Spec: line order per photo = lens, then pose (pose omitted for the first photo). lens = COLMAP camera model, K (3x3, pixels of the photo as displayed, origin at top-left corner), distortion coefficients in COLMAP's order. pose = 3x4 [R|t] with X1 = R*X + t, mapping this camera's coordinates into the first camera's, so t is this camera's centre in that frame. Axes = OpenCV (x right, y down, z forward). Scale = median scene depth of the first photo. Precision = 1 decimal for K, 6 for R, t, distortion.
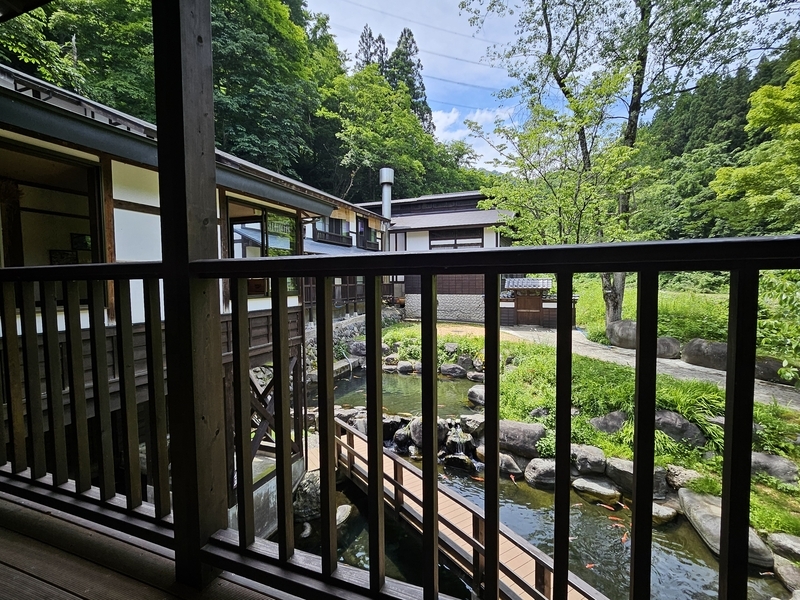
lens RADIAL K [[374.3, 0, 400.0], [0, 374.3, 300.0], [0, 0, 1]] dist [-0.015547, 0.000160]
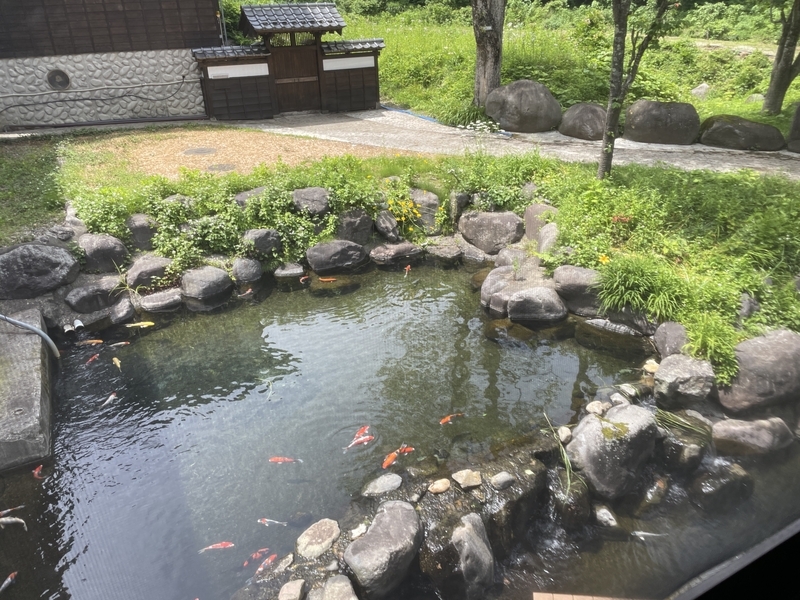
lens RADIAL K [[590.2, 0, 400.0], [0, 590.2, 300.0], [0, 0, 1]] dist [0.073930, -0.091068]
pose [[0.655893, -0.344190, 0.671817, -0.259644], [0.059625, 0.910838, 0.408435, -0.027557], [-0.752495, -0.227832, 0.617935, 0.524403]]
